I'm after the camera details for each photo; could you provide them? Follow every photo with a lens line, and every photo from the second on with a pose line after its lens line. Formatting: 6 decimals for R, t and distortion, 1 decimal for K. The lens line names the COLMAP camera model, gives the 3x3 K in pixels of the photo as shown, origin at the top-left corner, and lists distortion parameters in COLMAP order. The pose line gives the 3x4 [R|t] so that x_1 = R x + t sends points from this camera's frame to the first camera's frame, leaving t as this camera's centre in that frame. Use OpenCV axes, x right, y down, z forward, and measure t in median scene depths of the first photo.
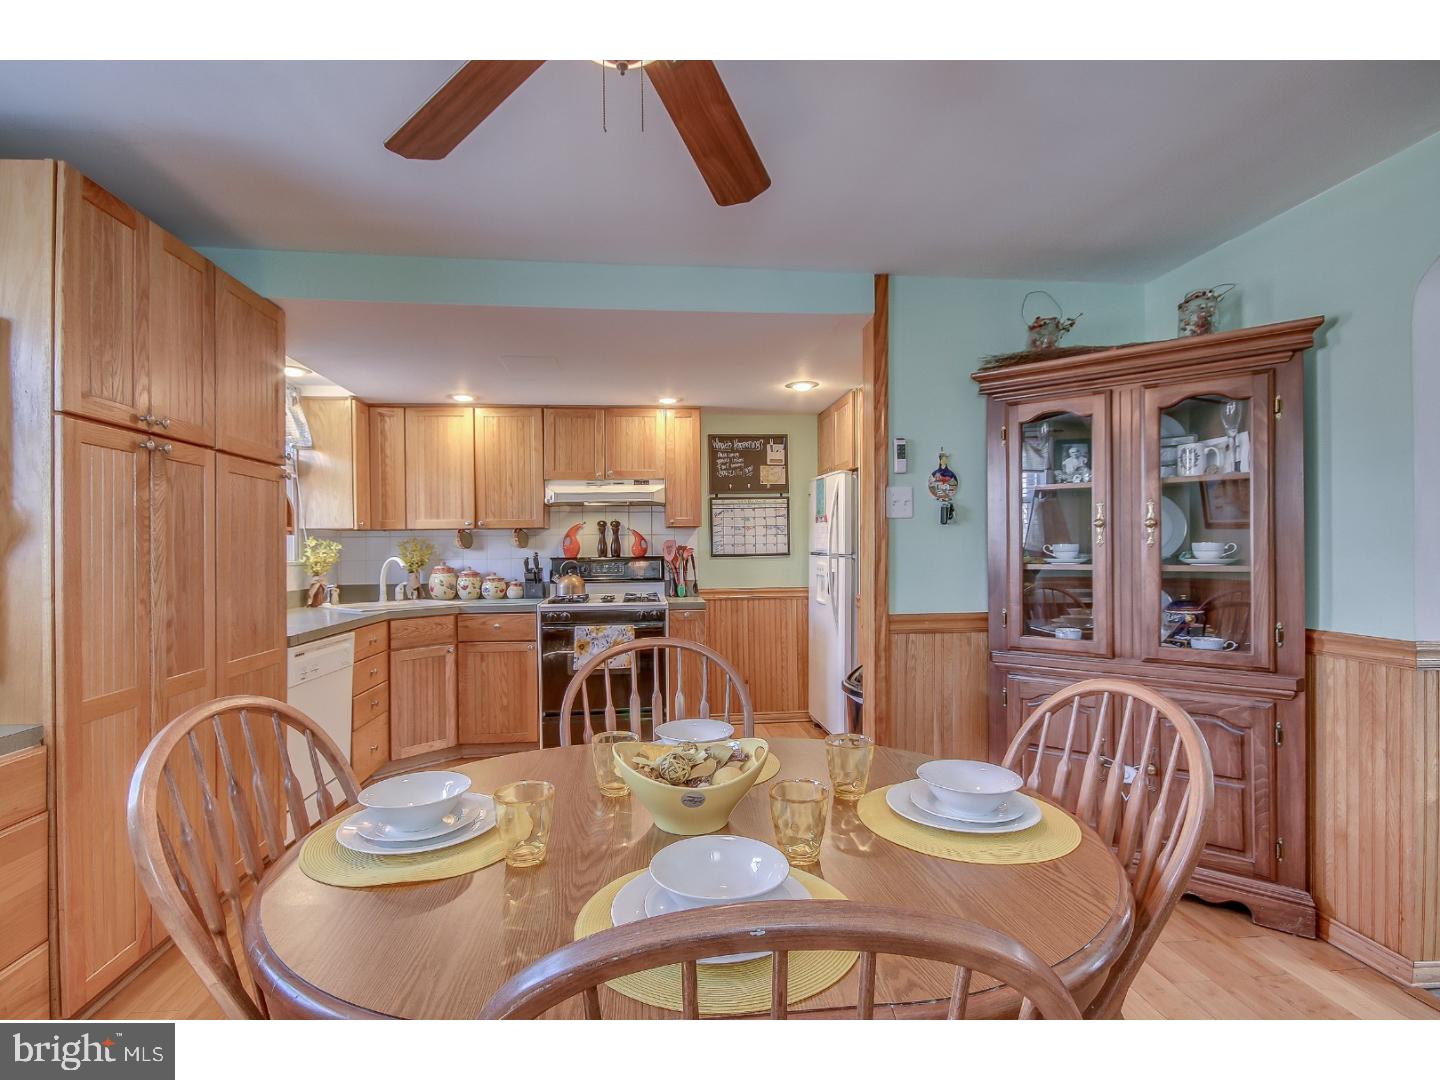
lens RADIAL K [[700.8, 0, 718.4], [0, 700.8, 549.1], [0, 0, 1]] dist [-0.000483, 0.000121]
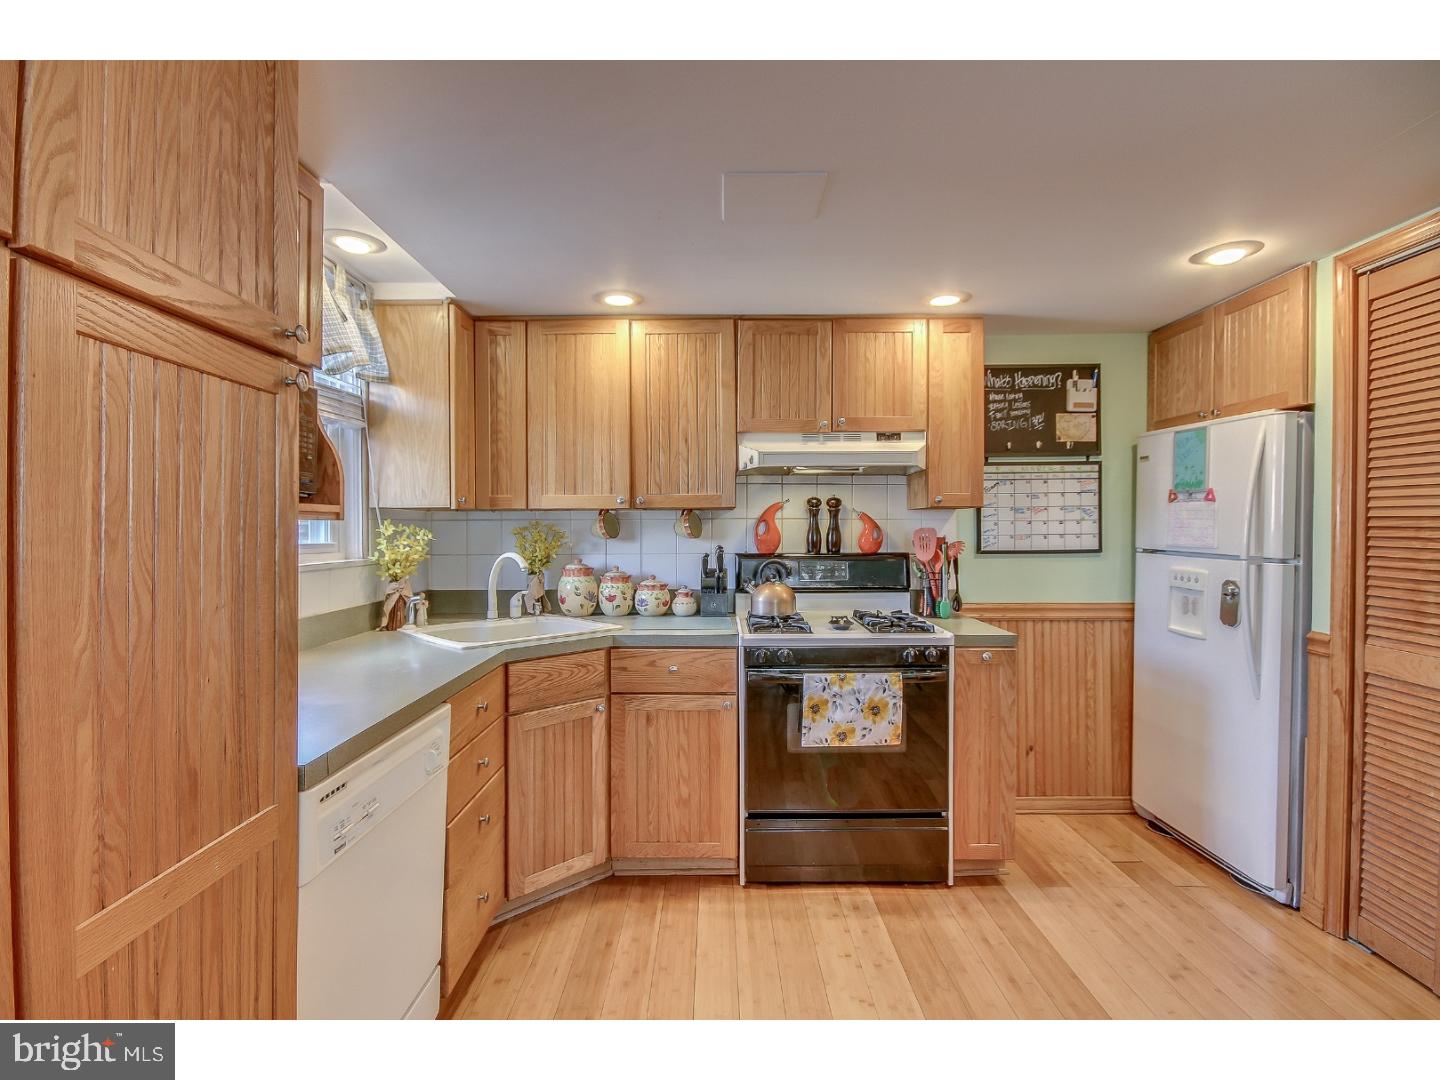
lens RADIAL K [[696.3, 0, 726.5], [0, 696.3, 531.6], [0, 0, 1]] dist [-0.002868, -0.000725]
pose [[0.994776, 0.009218, -0.101661, -0.194459], [-0.008760, 0.999949, 0.004953, -0.012206], [0.101701, -0.004036, 0.994807, 0.373196]]
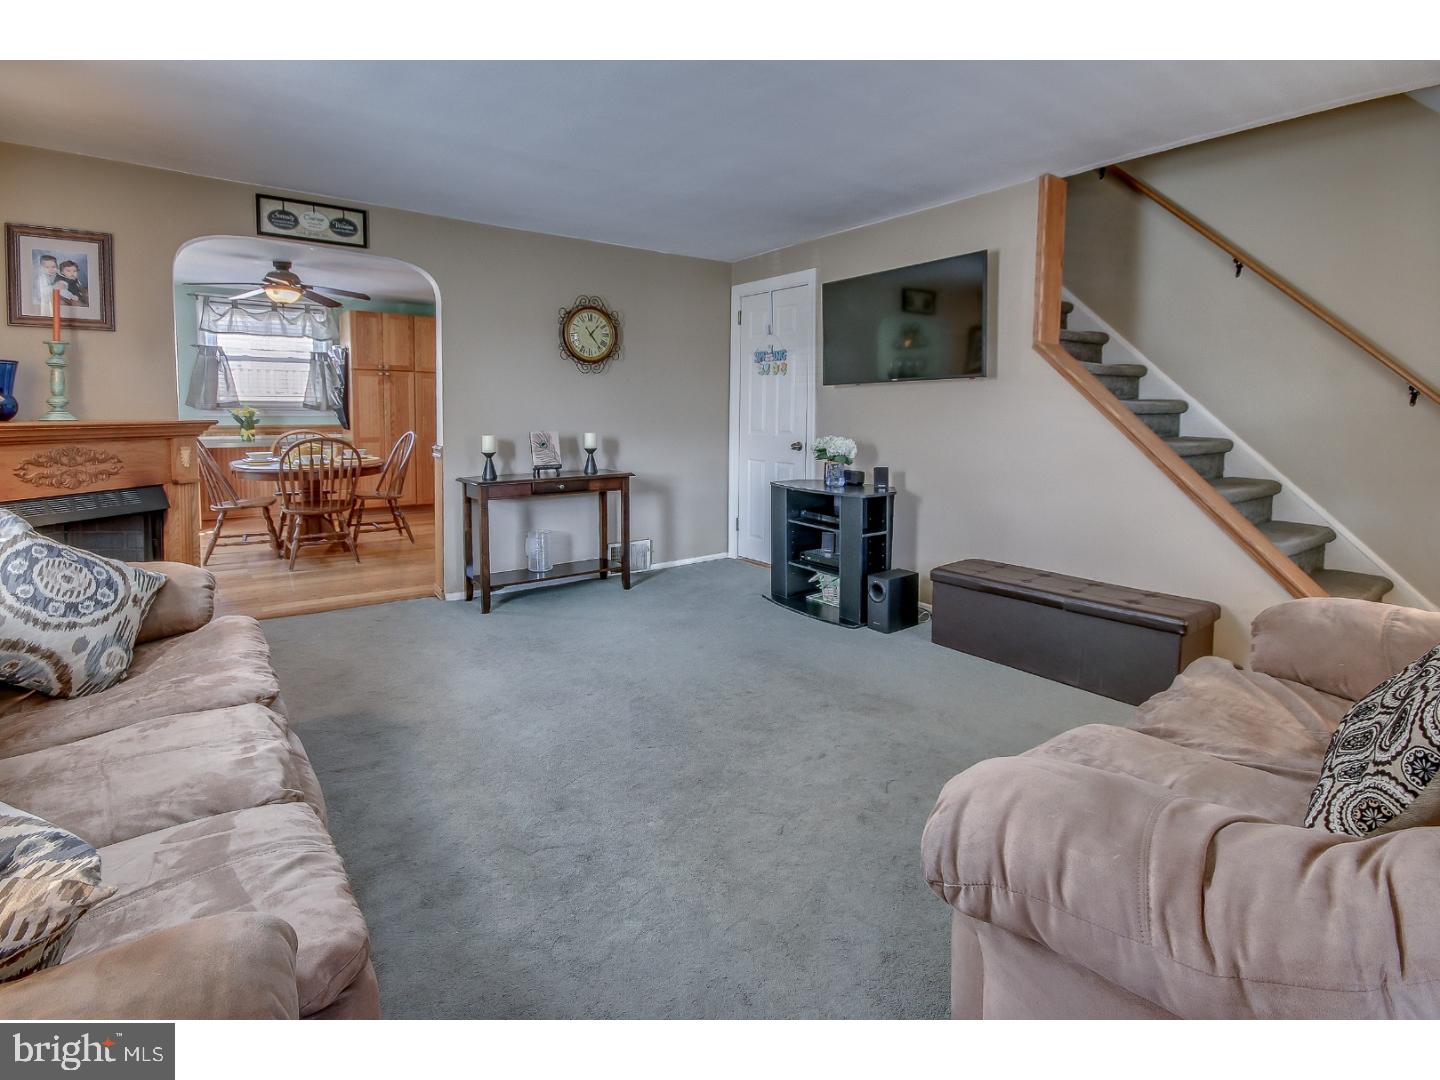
lens RADIAL K [[673.6, 0, 698.3], [0, 673.6, 451.7], [0, 0, 1]] dist [0.000045, 0.000033]
pose [[0.514360, 0.065602, -0.855062, 1.380447], [-0.014344, 0.997588, 0.067909, 0.000427], [0.857455, -0.022664, 0.514060, 0.253908]]
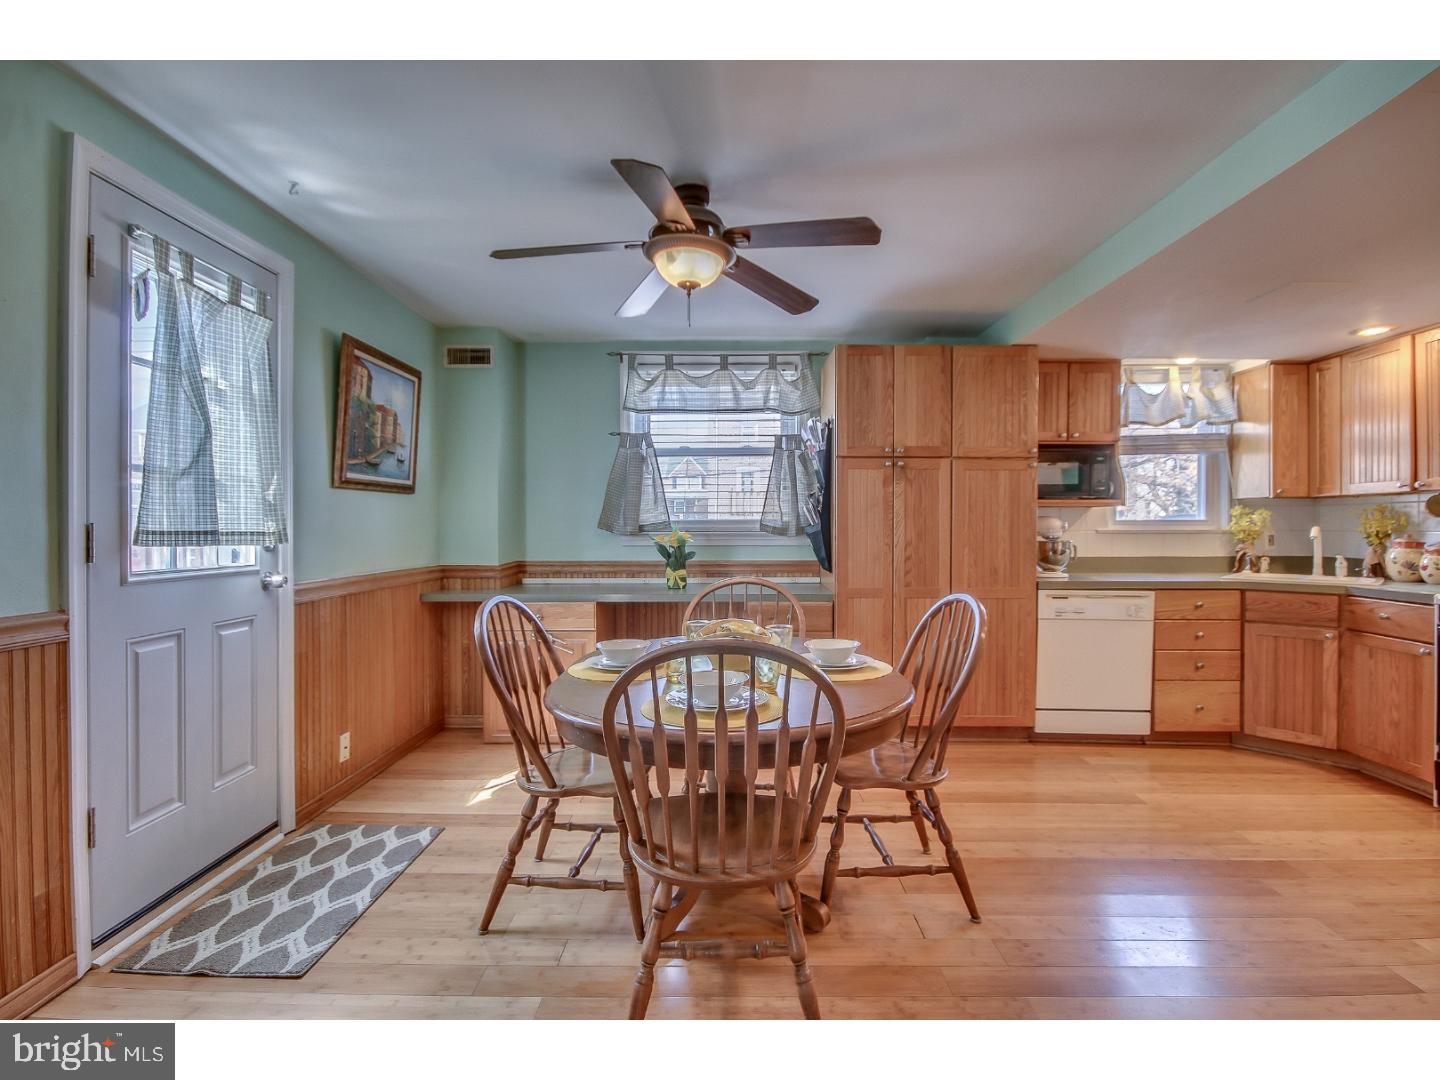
lens RADIAL K [[696.3, 0, 726.5], [0, 696.3, 531.6], [0, 0, 1]] dist [-0.002868, -0.000725]
pose [[-0.107189, 0.019247, -0.994052, 0.492376], [-0.000250, 0.999812, 0.019386, 0.000560], [0.994239, 0.002326, -0.107164, 0.327746]]
